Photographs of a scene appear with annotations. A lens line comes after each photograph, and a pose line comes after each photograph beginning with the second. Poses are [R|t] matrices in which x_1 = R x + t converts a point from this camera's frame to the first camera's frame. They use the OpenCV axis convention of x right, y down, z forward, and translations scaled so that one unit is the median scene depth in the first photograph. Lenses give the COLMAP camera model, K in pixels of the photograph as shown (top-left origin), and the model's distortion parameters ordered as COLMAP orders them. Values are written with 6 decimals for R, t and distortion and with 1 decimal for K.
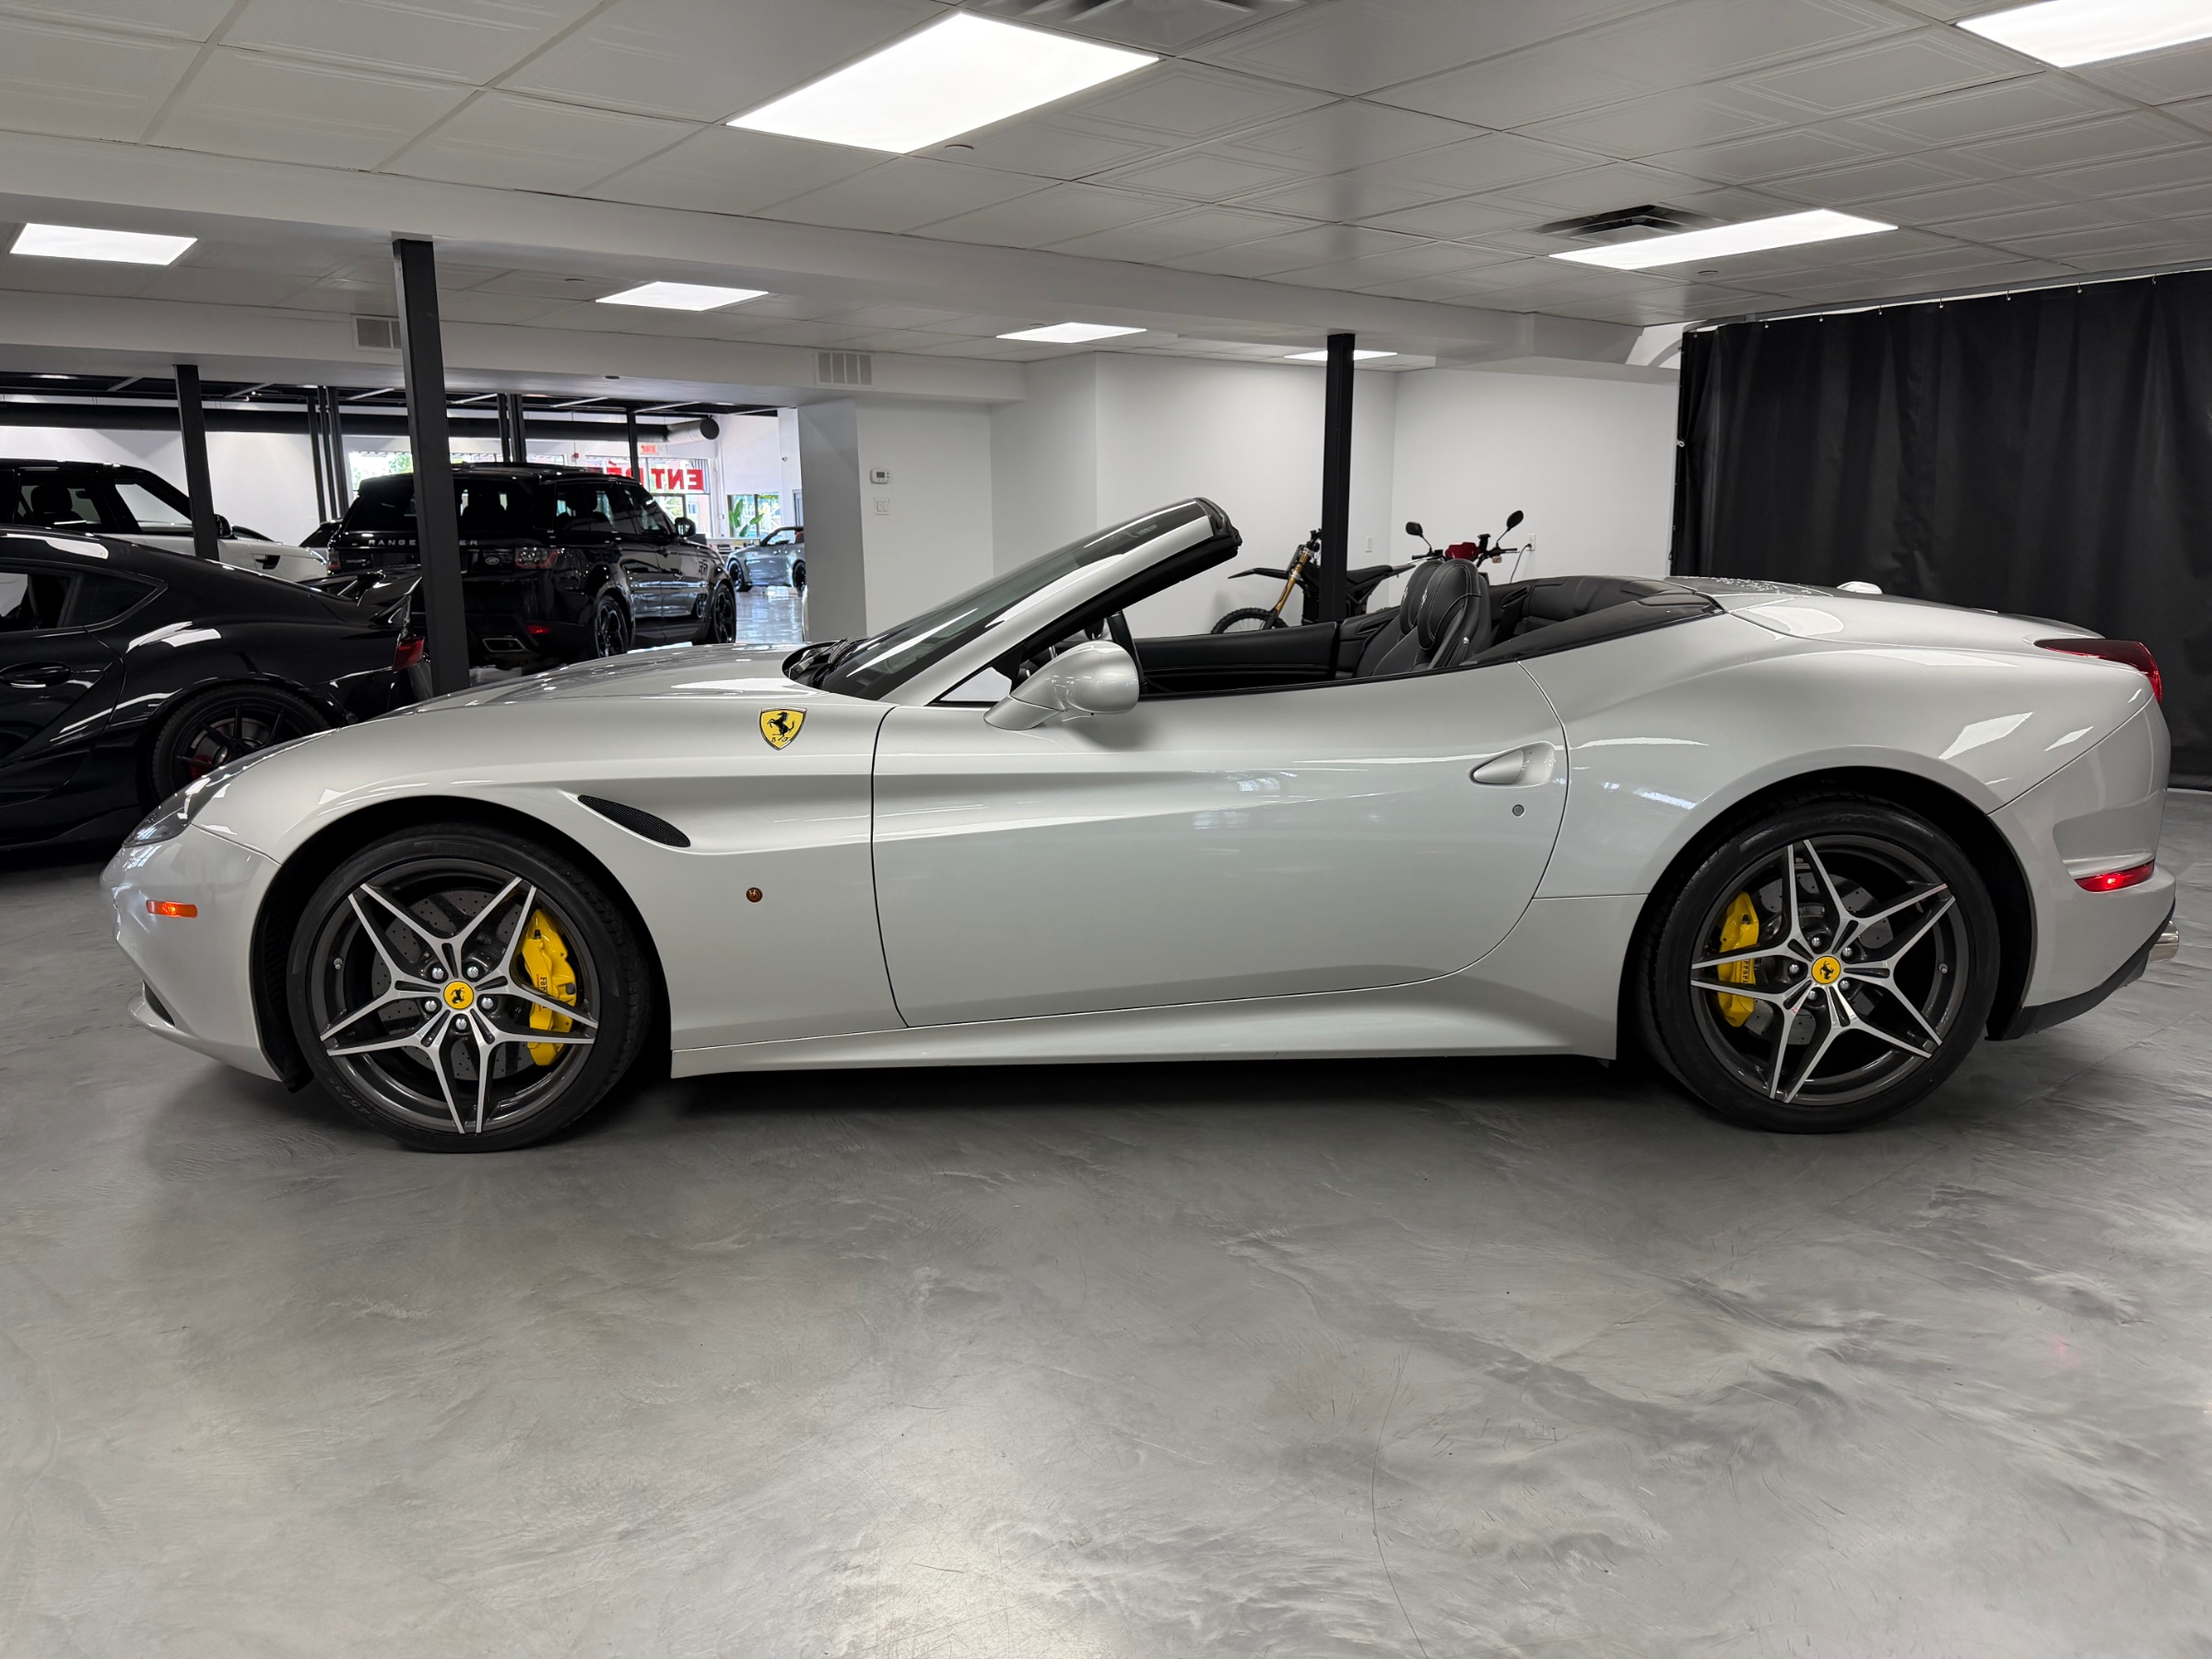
lens RADIAL K [[1640.7, 0, 1106.0], [0, 1640.7, 829.5], [0, 0, 1]] dist [0.175377, -0.381236]
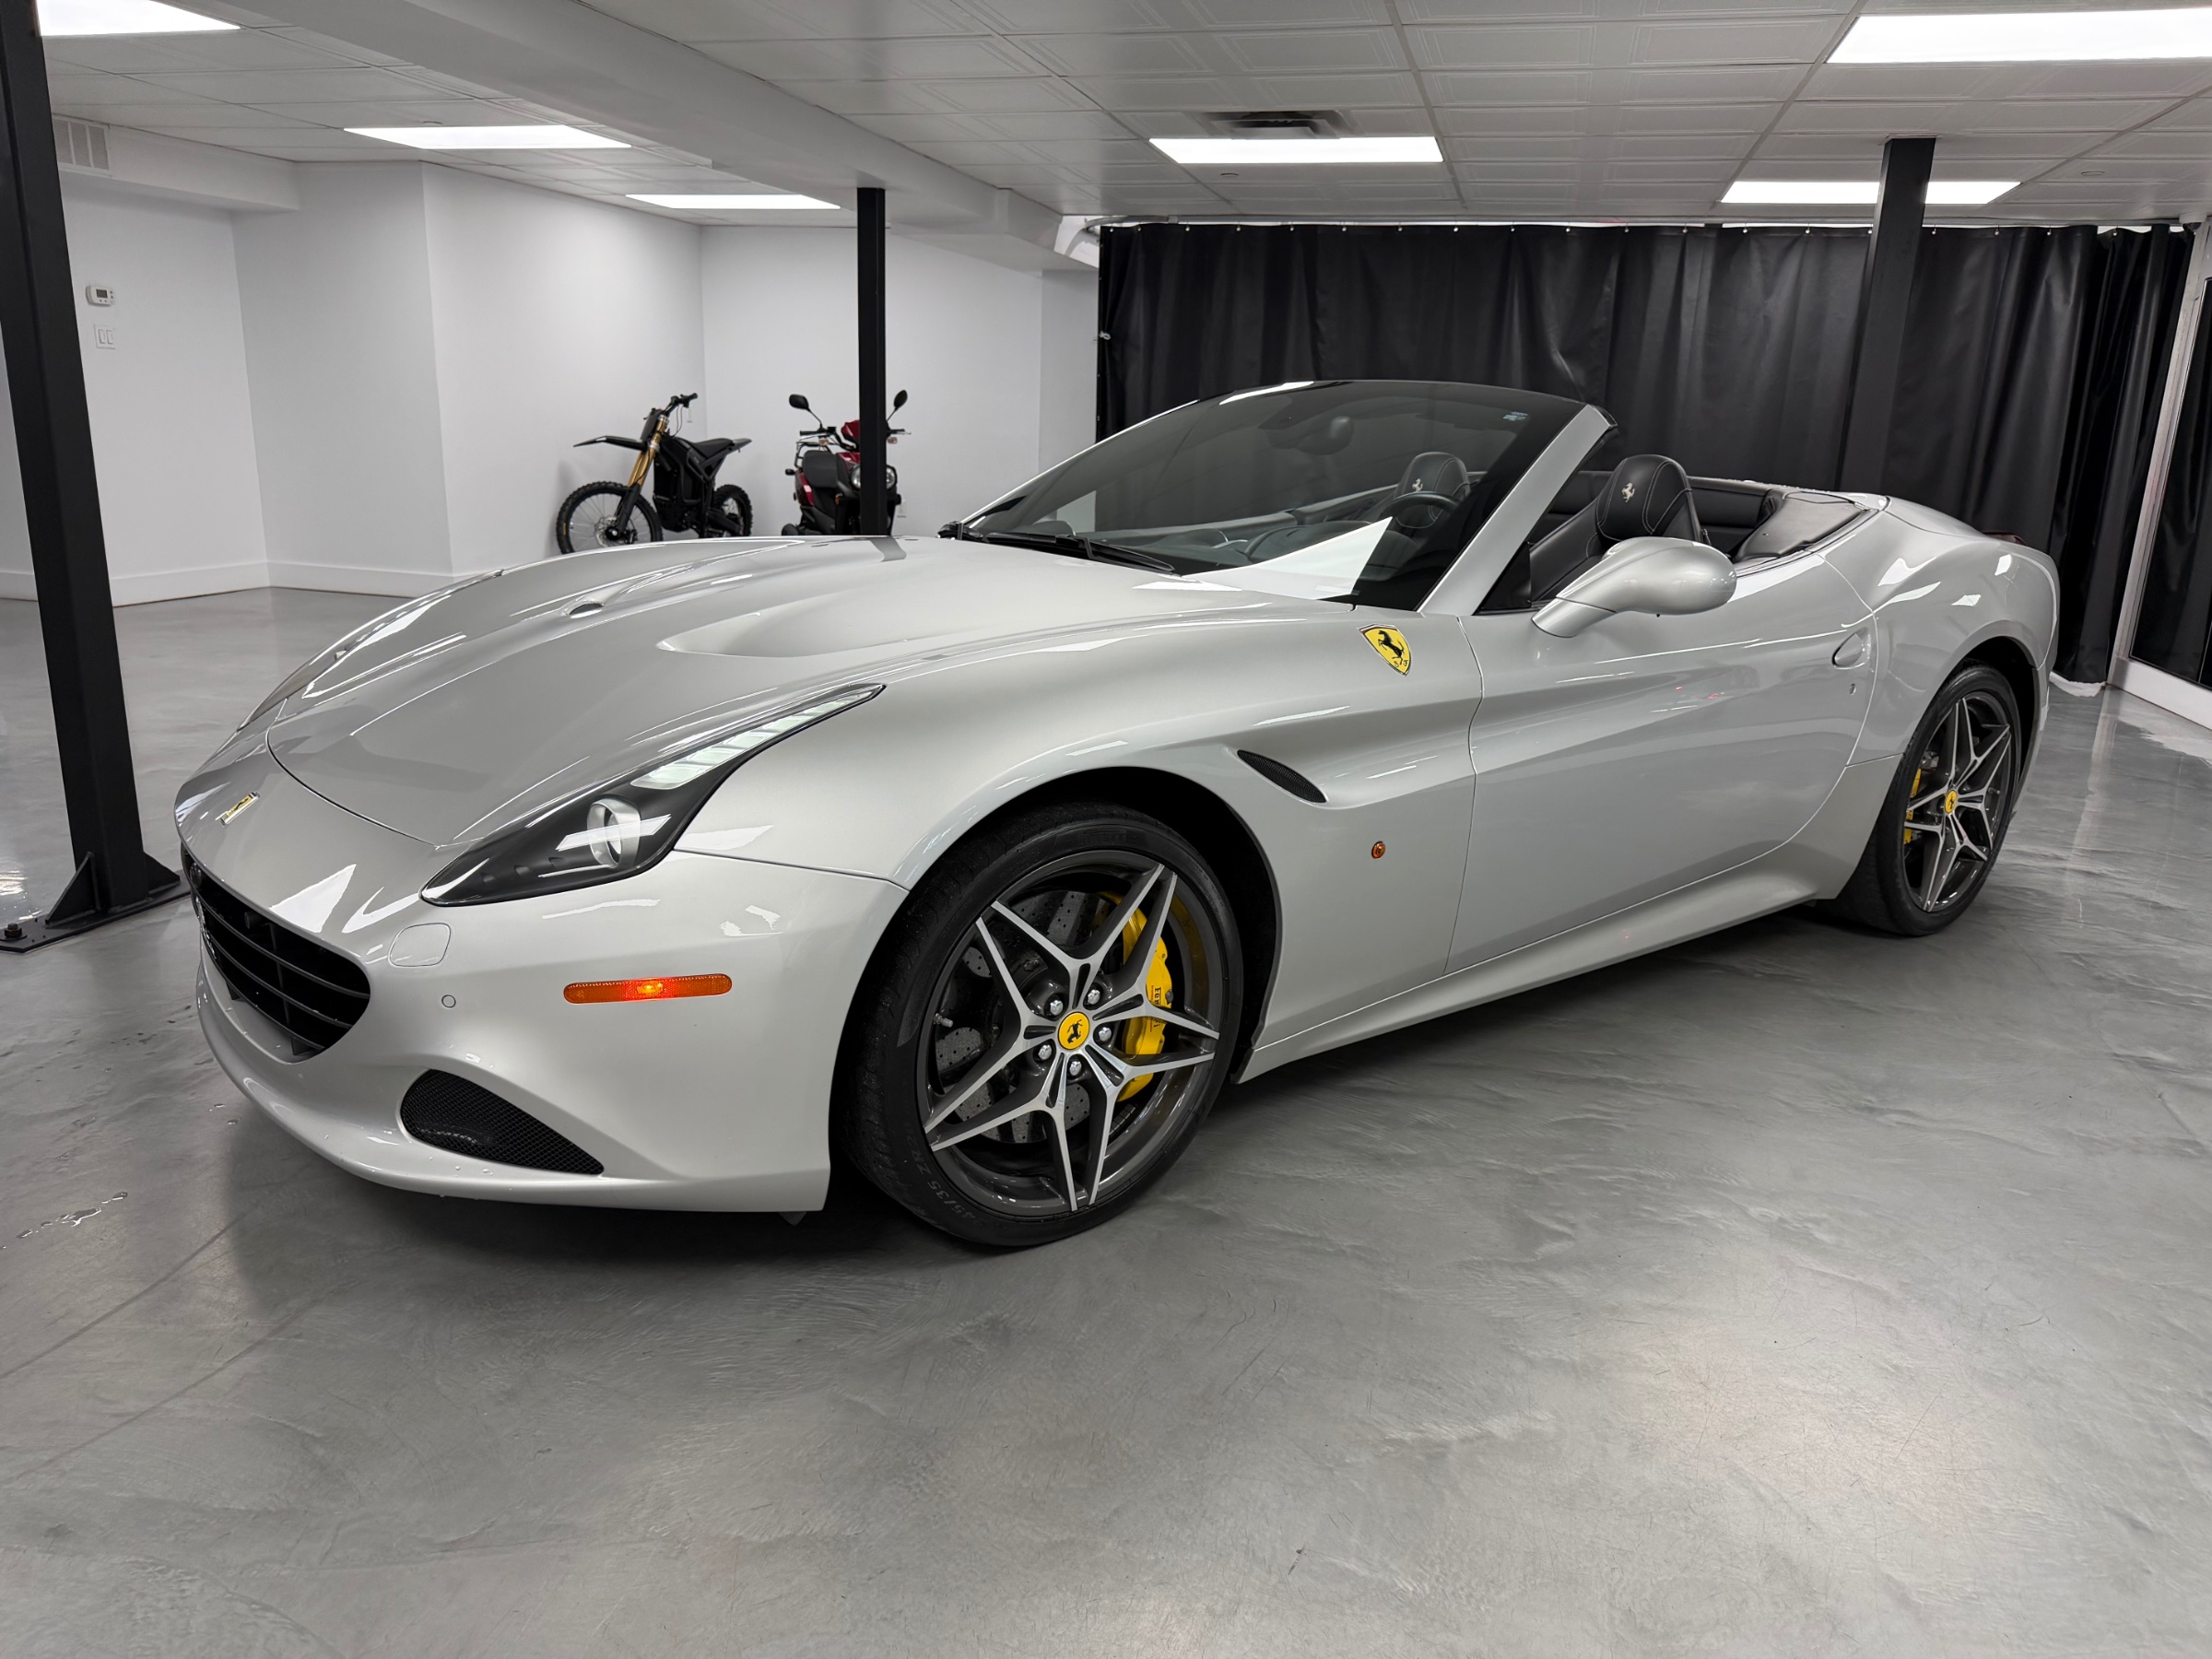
lens RADIAL K [[1647.2, 0, 1106.0], [0, 1647.2, 829.5], [0, 0, 1]] dist [0.089530, -0.115993]
pose [[0.782381, -0.117699, 0.611578, -0.817487], [0.071367, 0.992455, 0.099700, -0.063398], [-0.618698, -0.034357, 0.784877, 0.412058]]
